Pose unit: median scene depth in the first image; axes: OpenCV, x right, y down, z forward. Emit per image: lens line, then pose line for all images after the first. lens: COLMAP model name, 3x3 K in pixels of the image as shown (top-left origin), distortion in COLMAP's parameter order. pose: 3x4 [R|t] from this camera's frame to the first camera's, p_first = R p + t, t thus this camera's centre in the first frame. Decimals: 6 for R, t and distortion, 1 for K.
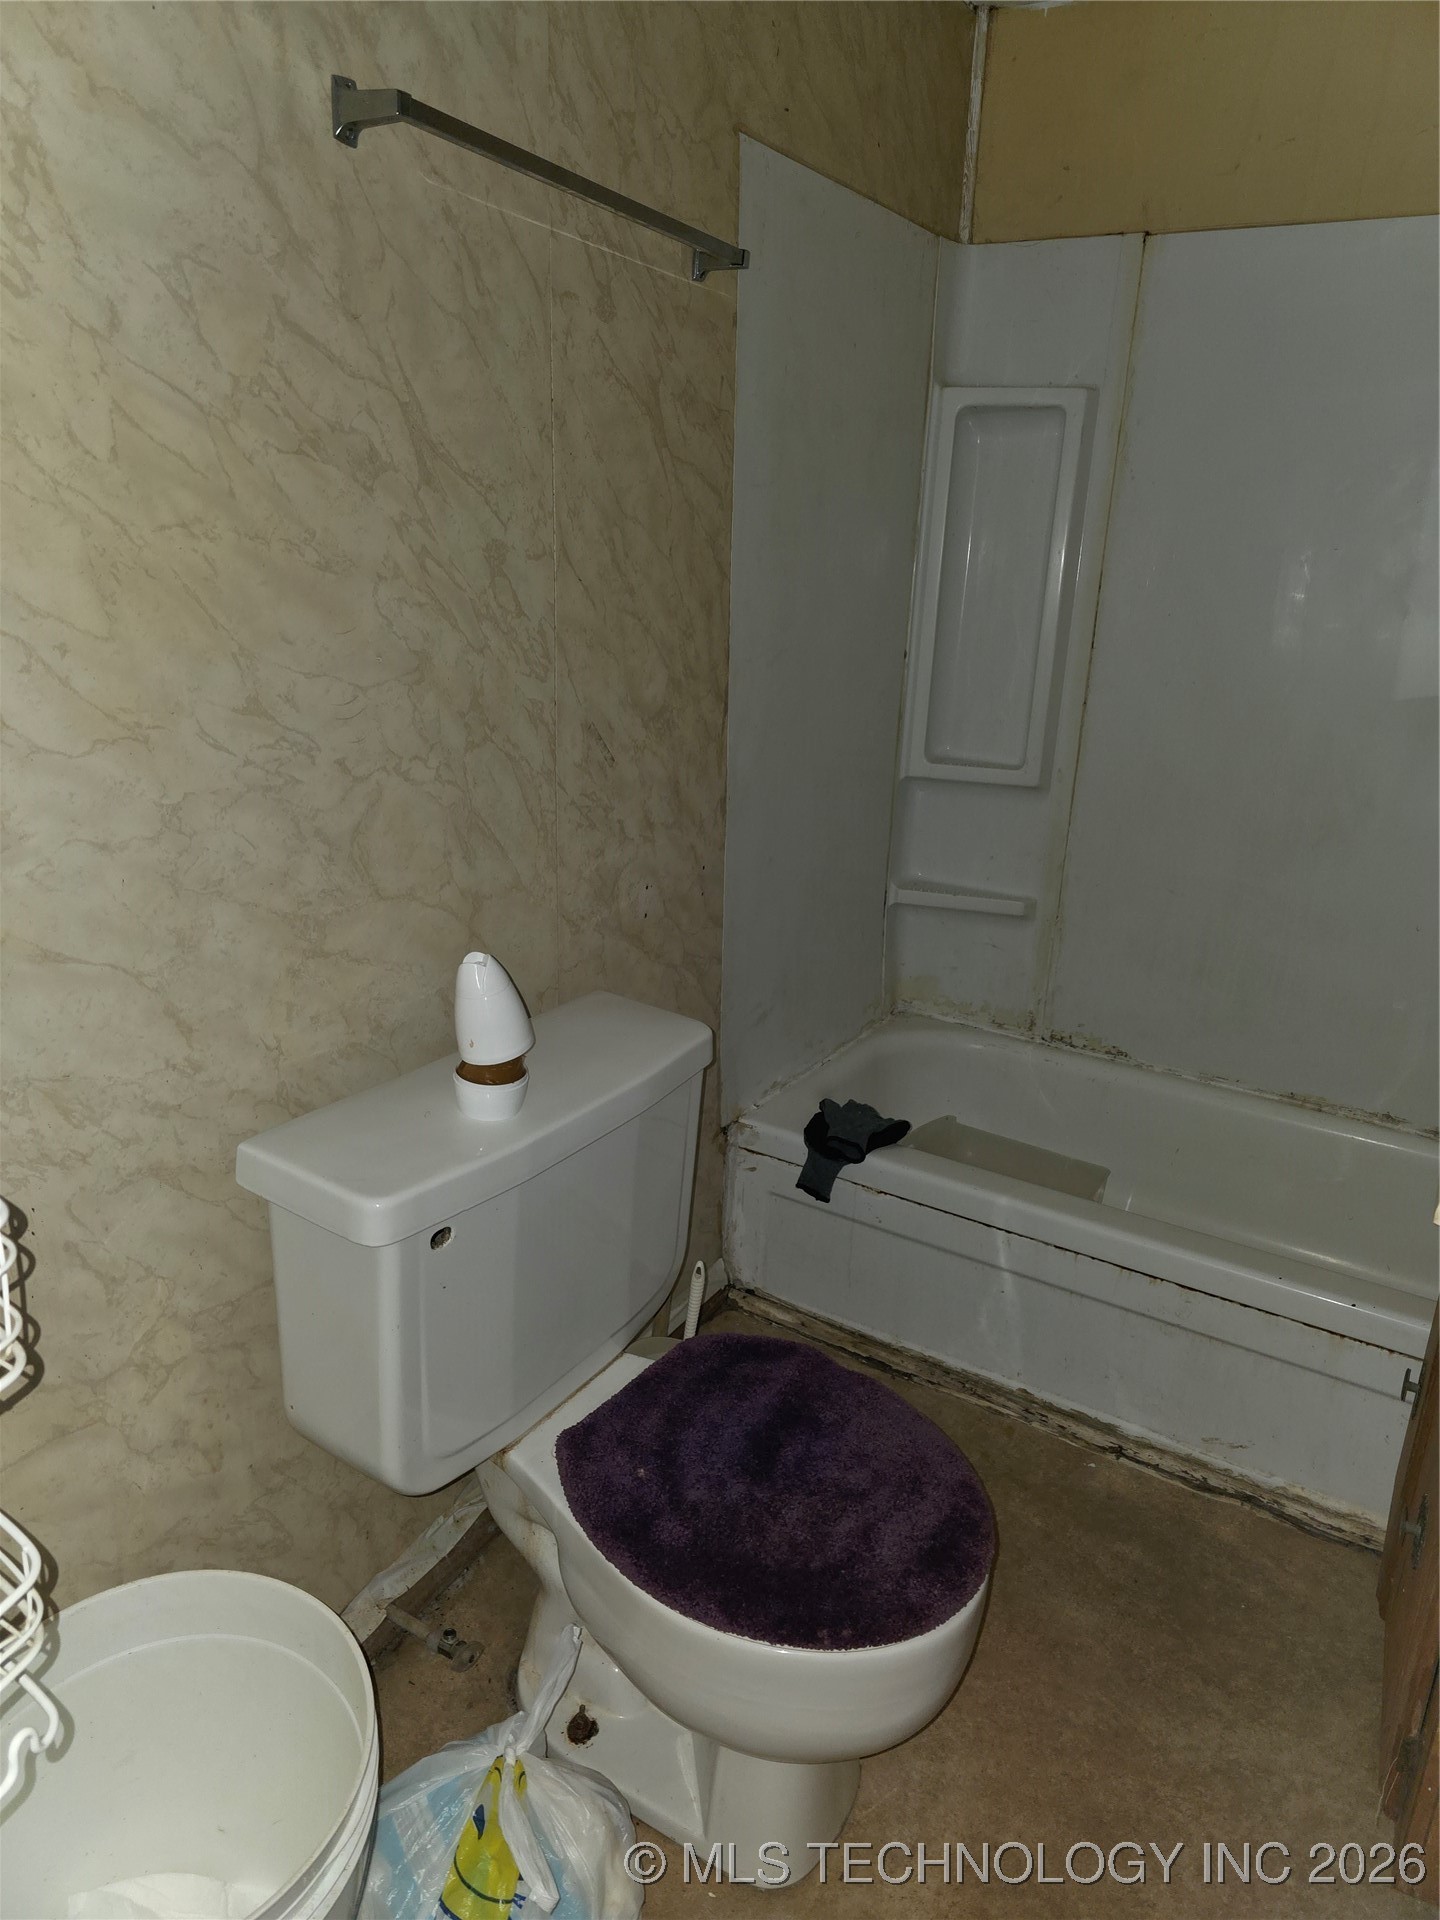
lens RADIAL K [[1308.1, 0, 710.2], [0, 1308.1, 957.0], [0, 0, 1]] dist [0.054487, -0.053767]
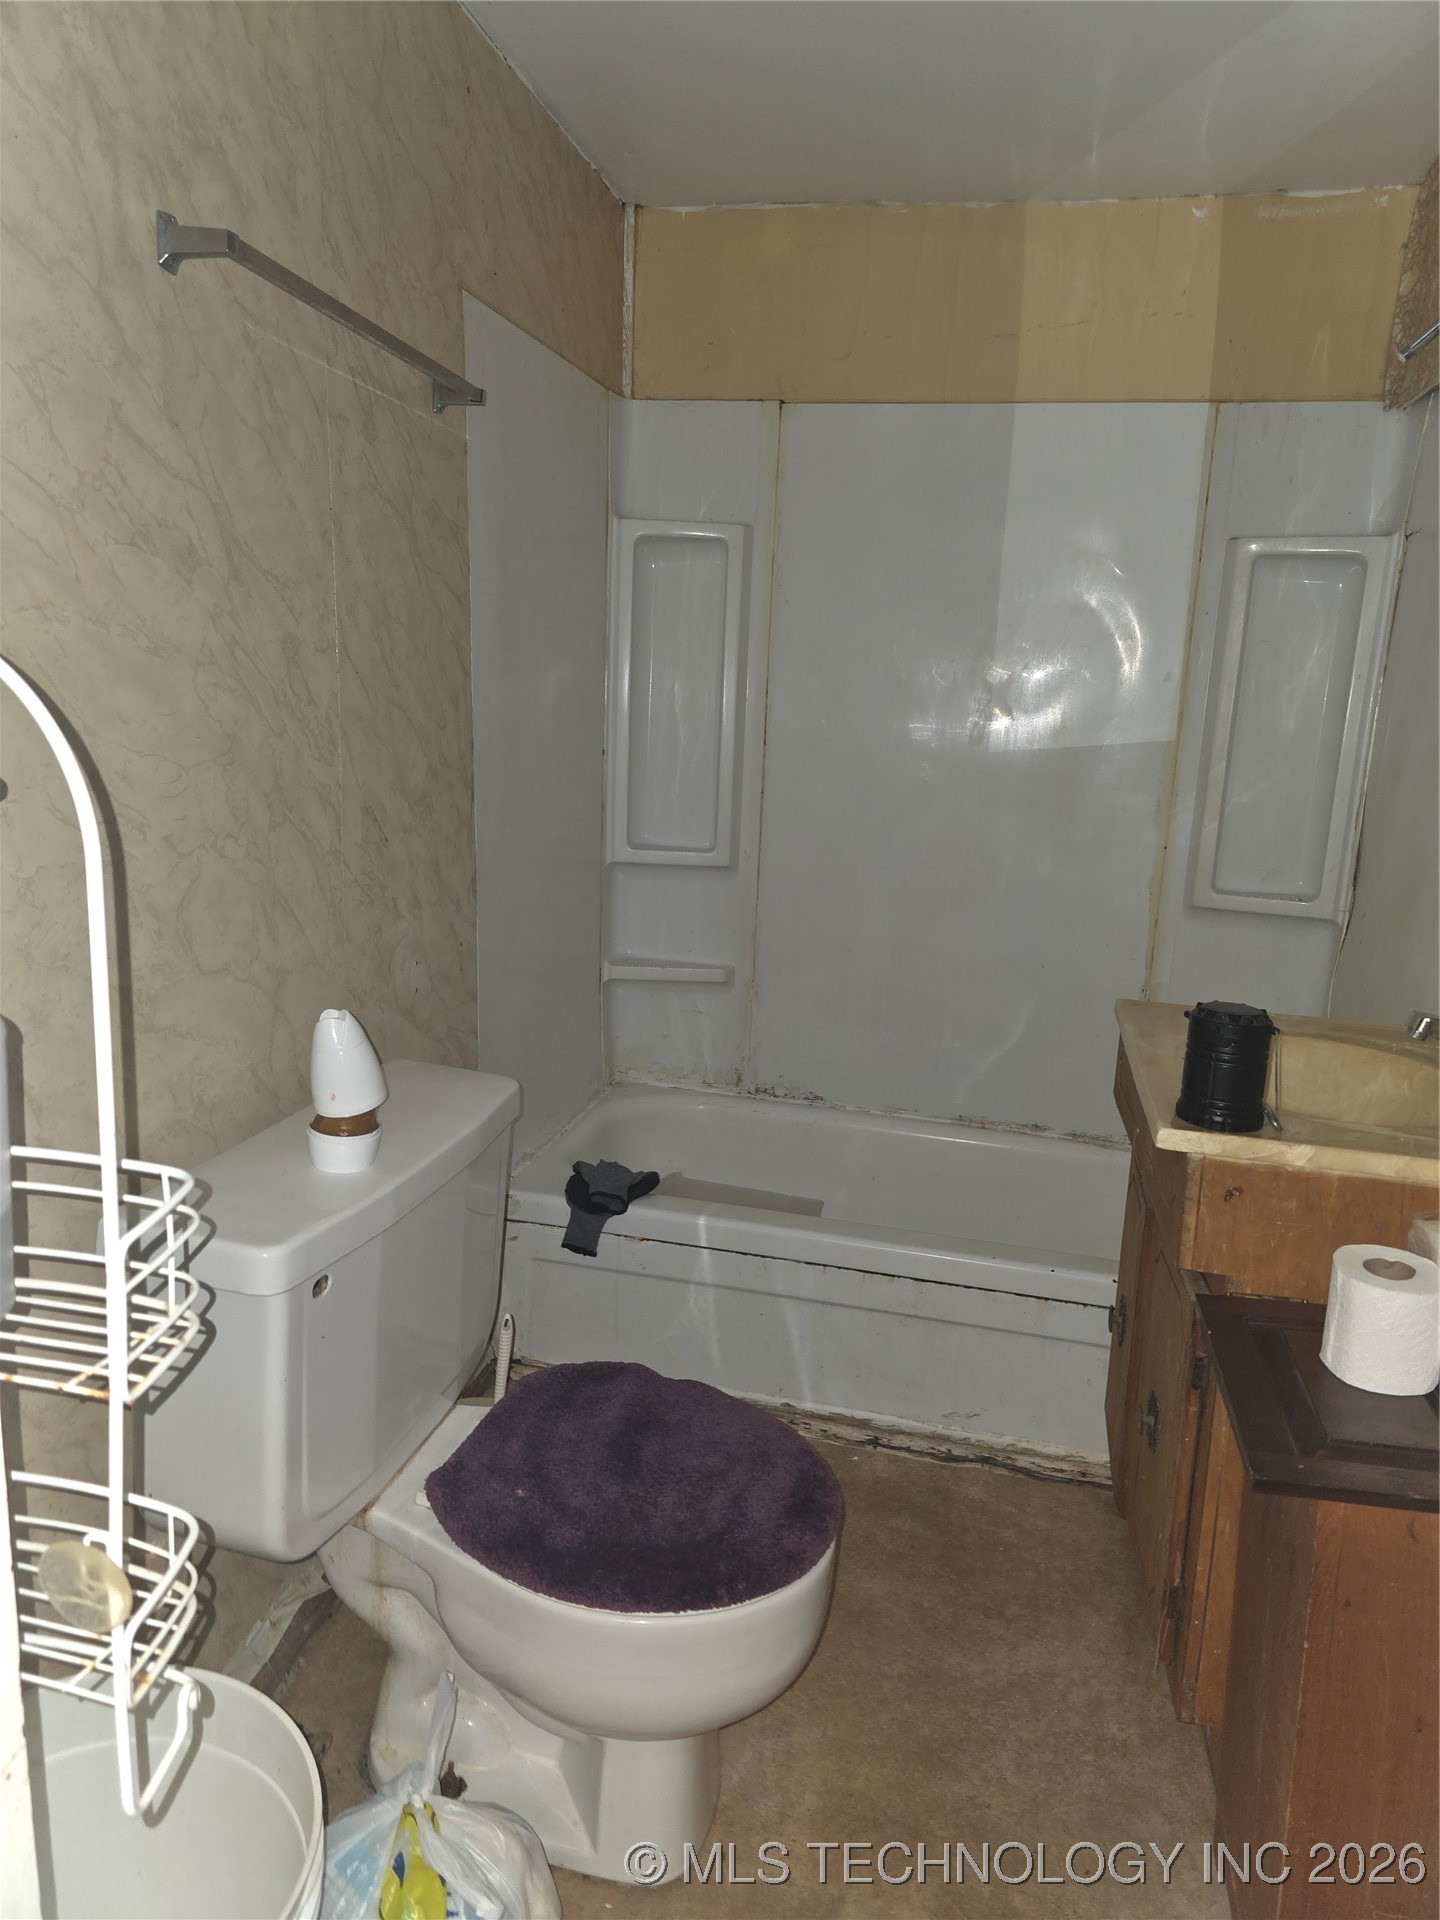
lens RADIAL K [[1308.1, 0, 724.7], [0, 1308.1, 941.7], [0, 0, 1]] dist [0.054487, -0.053767]
pose [[0.949664, -0.058881, 0.307687, -0.159650], [0.089738, 0.992149, -0.087107, 0.049957], [-0.300143, 0.110334, 0.947492, -0.078015]]
